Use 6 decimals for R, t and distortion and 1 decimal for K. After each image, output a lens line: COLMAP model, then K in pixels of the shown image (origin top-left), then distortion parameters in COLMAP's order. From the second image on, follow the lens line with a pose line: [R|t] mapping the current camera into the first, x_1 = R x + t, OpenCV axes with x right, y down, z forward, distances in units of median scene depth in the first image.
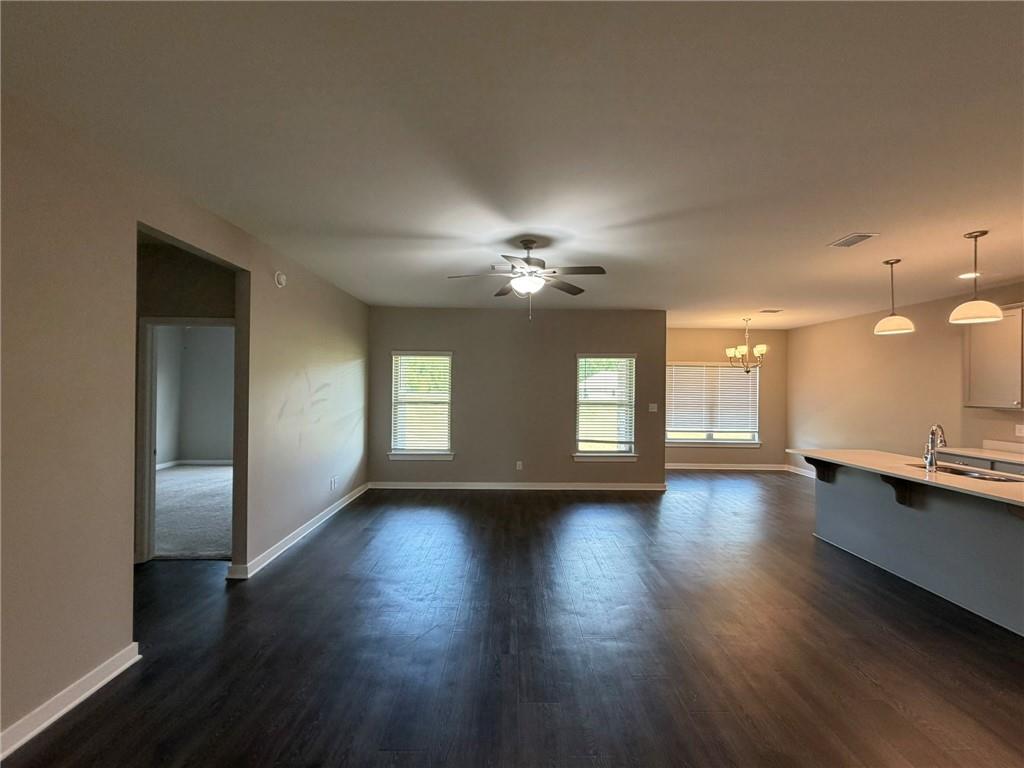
lens RADIAL K [[439.3, 0, 512.0], [0, 439.3, 384.0], [0, 0, 1]] dist [-0.000726, 0.000008]
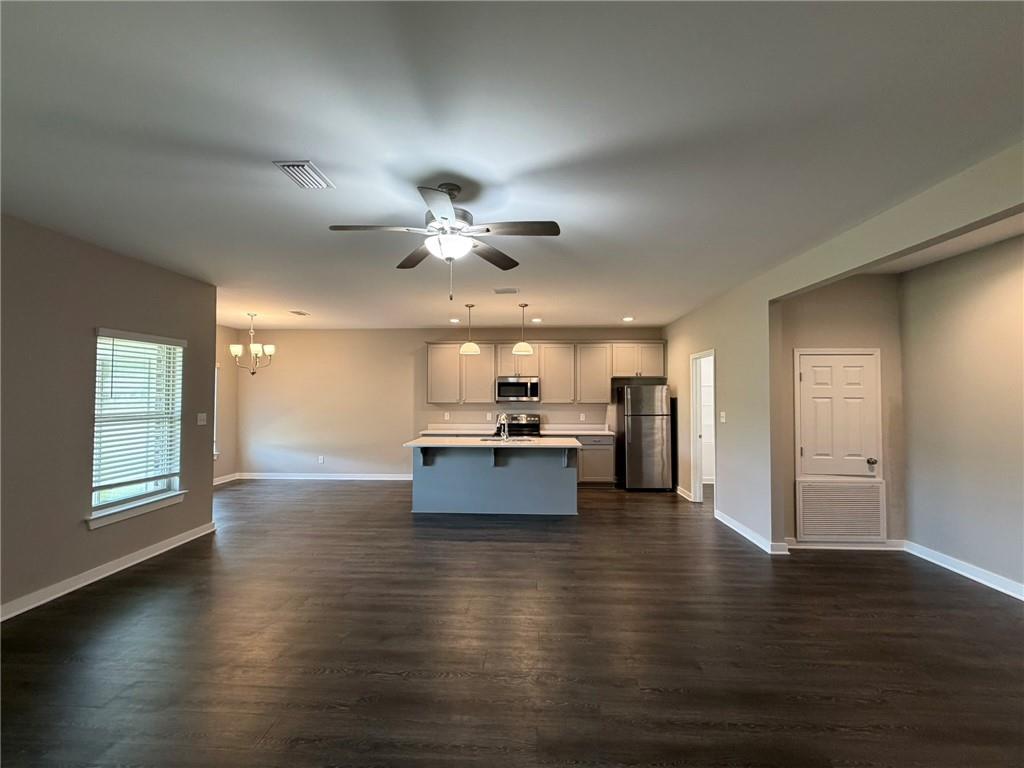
lens RADIAL K [[439.3, 0, 512.0], [0, 439.3, 384.0], [0, 0, 1]] dist [-0.000726, 0.000008]
pose [[0.060888, 0.015581, 0.998023, -0.357513], [-0.008756, 0.999848, -0.015075, 0.003499], [-0.998106, -0.007821, 0.061015, 0.456521]]
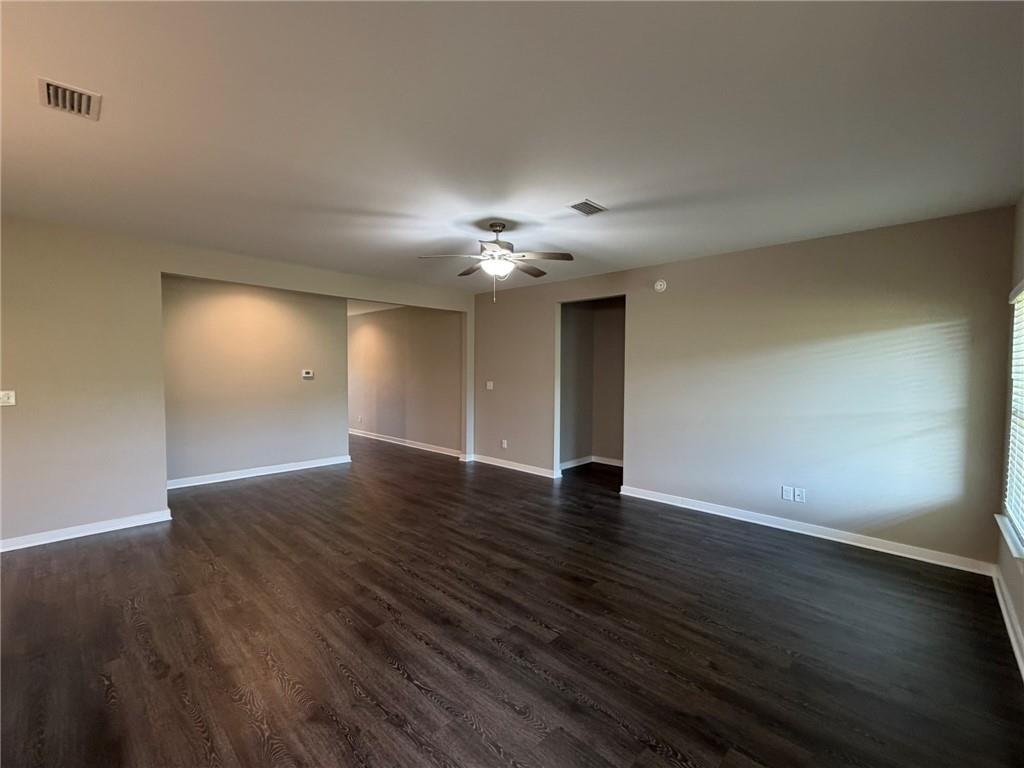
lens RADIAL K [[439.3, 0, 512.0], [0, 439.3, 384.0], [0, 0, 1]] dist [-0.000726, 0.000008]
pose [[-0.702263, 0.012139, -0.711814, 0.403028], [-0.006483, 0.999704, 0.023444, 0.013367], [0.711888, 0.021079, -0.701977, 0.940403]]
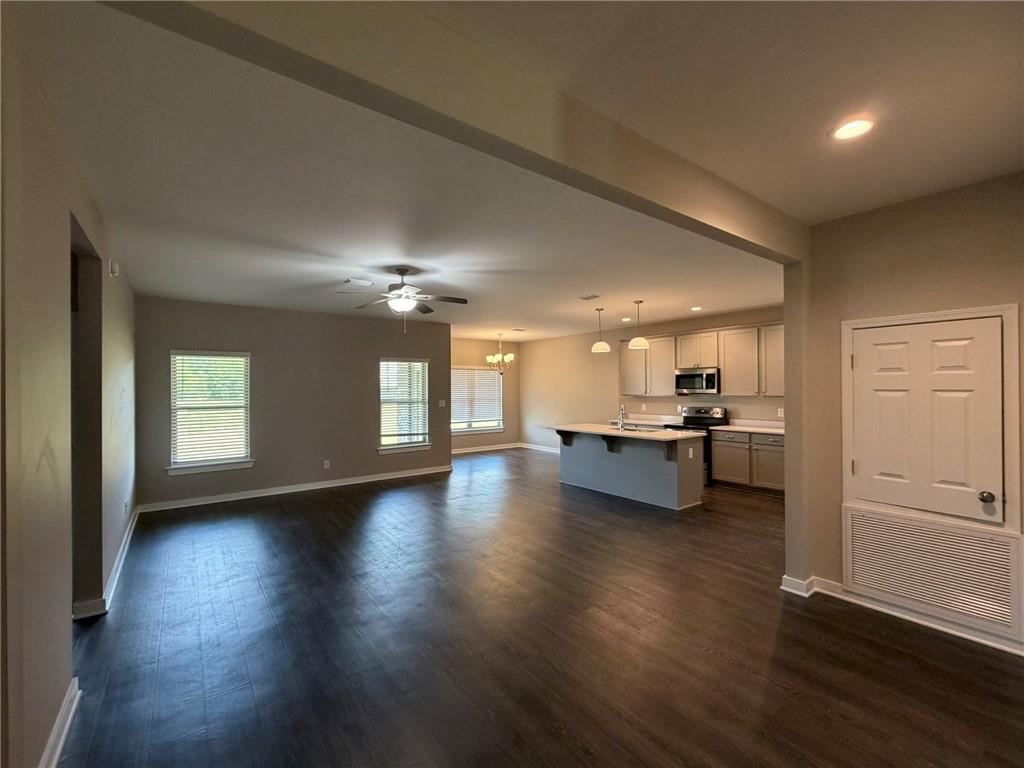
lens RADIAL K [[439.3, 0, 512.0], [0, 439.3, 384.0], [0, 0, 1]] dist [-0.000726, 0.000008]
pose [[0.806687, -0.012301, 0.590851, -0.239221], [0.012291, 0.999916, 0.004036, -0.002509], [-0.590852, 0.004007, 0.806770, -0.093616]]
